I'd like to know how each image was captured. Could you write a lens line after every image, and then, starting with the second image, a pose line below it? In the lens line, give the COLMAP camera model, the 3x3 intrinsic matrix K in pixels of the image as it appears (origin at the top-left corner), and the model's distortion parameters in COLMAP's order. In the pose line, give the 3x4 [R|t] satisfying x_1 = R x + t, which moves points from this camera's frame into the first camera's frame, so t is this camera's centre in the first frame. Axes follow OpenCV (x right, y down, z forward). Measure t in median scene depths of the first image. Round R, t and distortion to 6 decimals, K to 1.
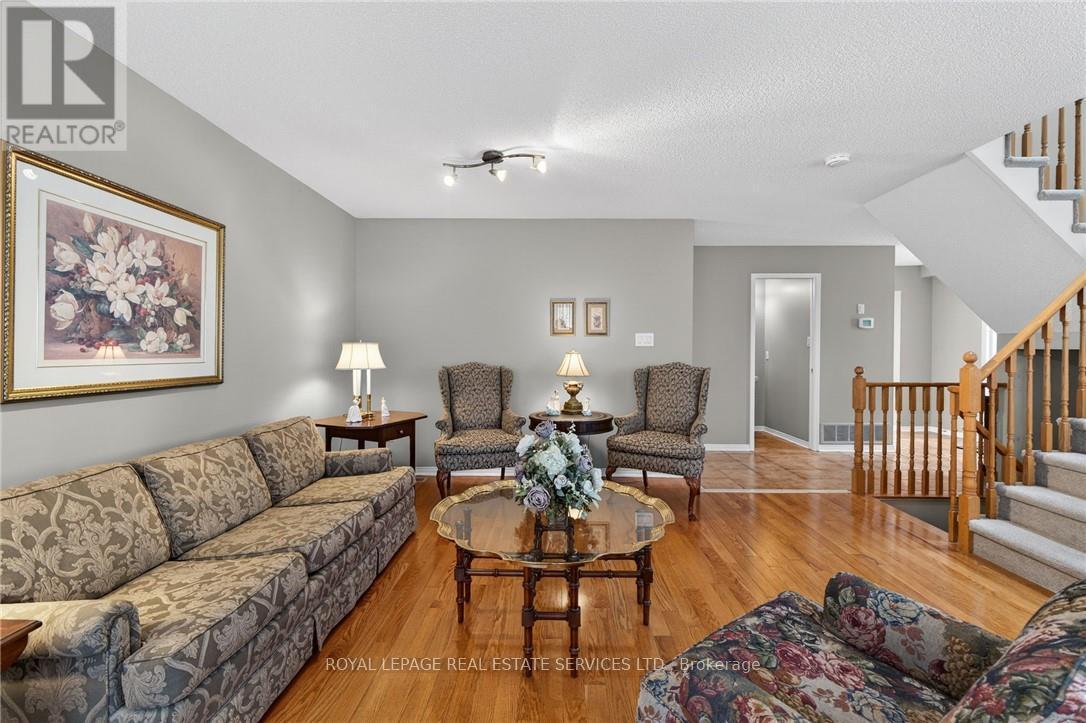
lens RADIAL K [[461.9, 0, 548.1], [0, 461.9, 354.8], [0, 0, 1]] dist [-0.000600, -0.000293]
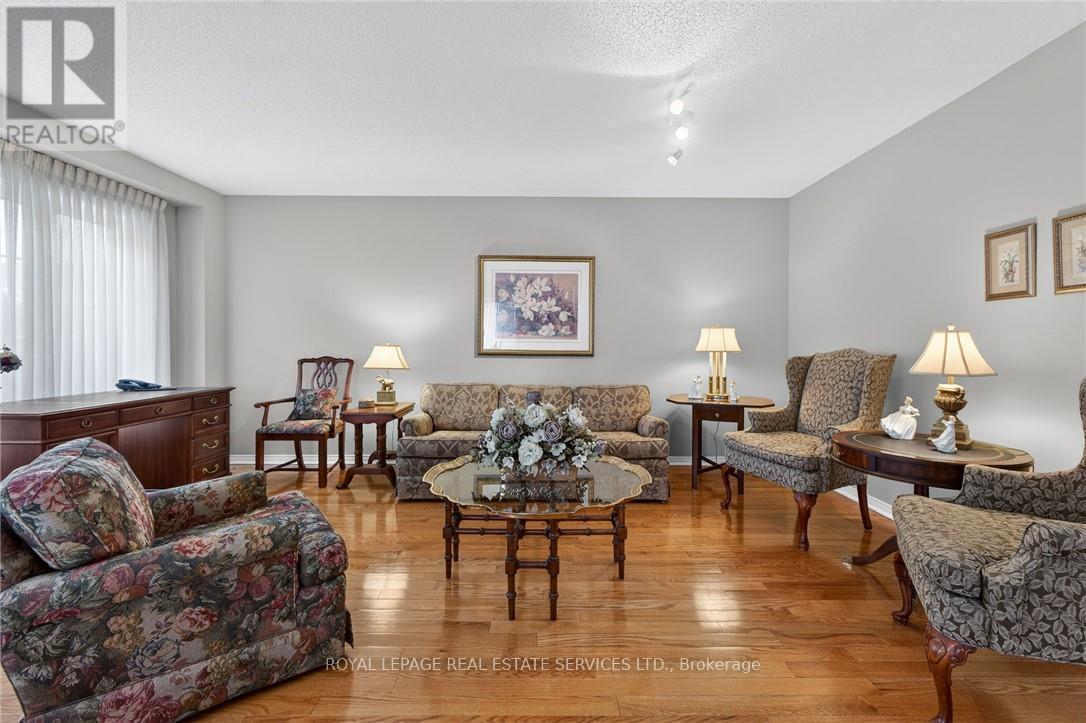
lens RADIAL K [[449.5, 0, 547.8], [0, 449.5, 350.5], [0, 0, 1]] dist [-0.002249, -0.000662]
pose [[0.021022, 0.011963, -0.999707, 1.030979], [-0.013076, 0.999846, 0.011690, 0.033496], [0.999693, 0.012826, 0.021176, 0.975805]]
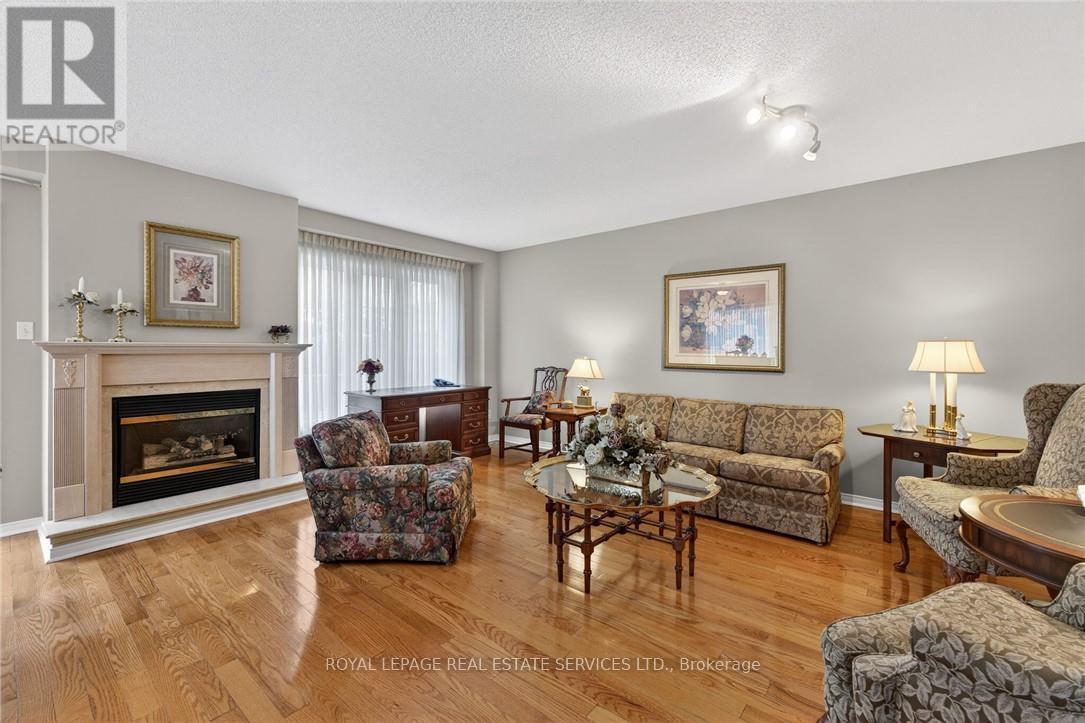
lens RADIAL K [[448.8, 0, 547.1], [0, 448.8, 354.9], [0, 0, 1]] dist [-0.002395, -0.000754]
pose [[-0.615516, 0.004832, -0.788110, 1.051933], [-0.011904, 0.999810, 0.015427, -0.006567], [0.788035, 0.018877, -0.615341, 1.549994]]
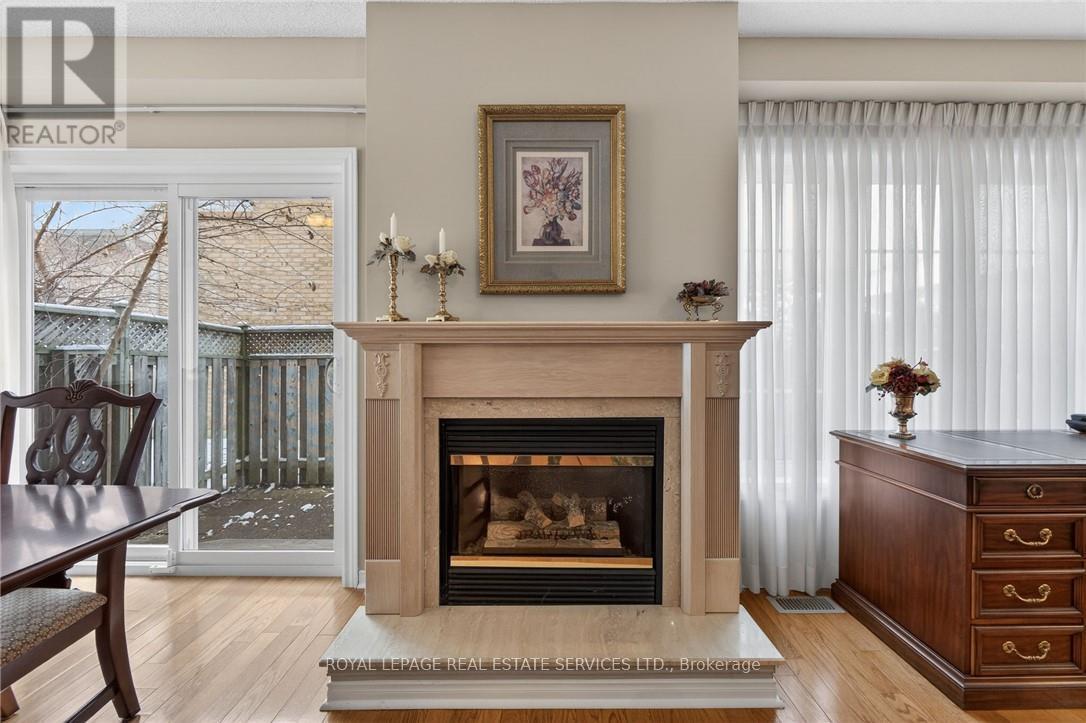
lens RADIAL K [[449.2, 0, 547.6], [0, 449.2, 354.9], [0, 0, 1]] dist [-0.002395, -0.000754]
pose [[-0.999912, -0.002199, -0.013104, 0.620707], [-0.002248, 0.999991, 0.003677, 0.041967], [0.013096, 0.003706, -0.999907, 0.502579]]
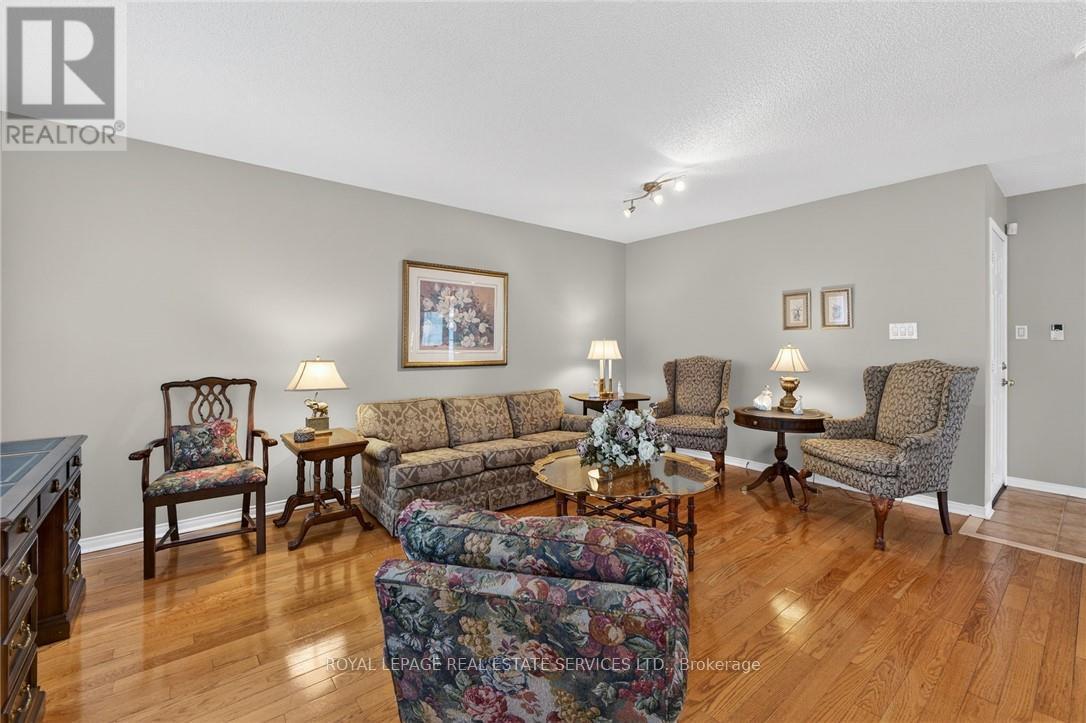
lens RADIAL K [[452.3, 0, 541.1], [0, 452.3, 345.3], [0, 0, 1]] dist [-0.002024, -0.000165]
pose [[0.642007, -0.003683, -0.766690, 0.815264], [-0.004666, 0.999951, -0.008711, 0.003432], [0.766684, 0.009170, 0.641959, 0.012258]]
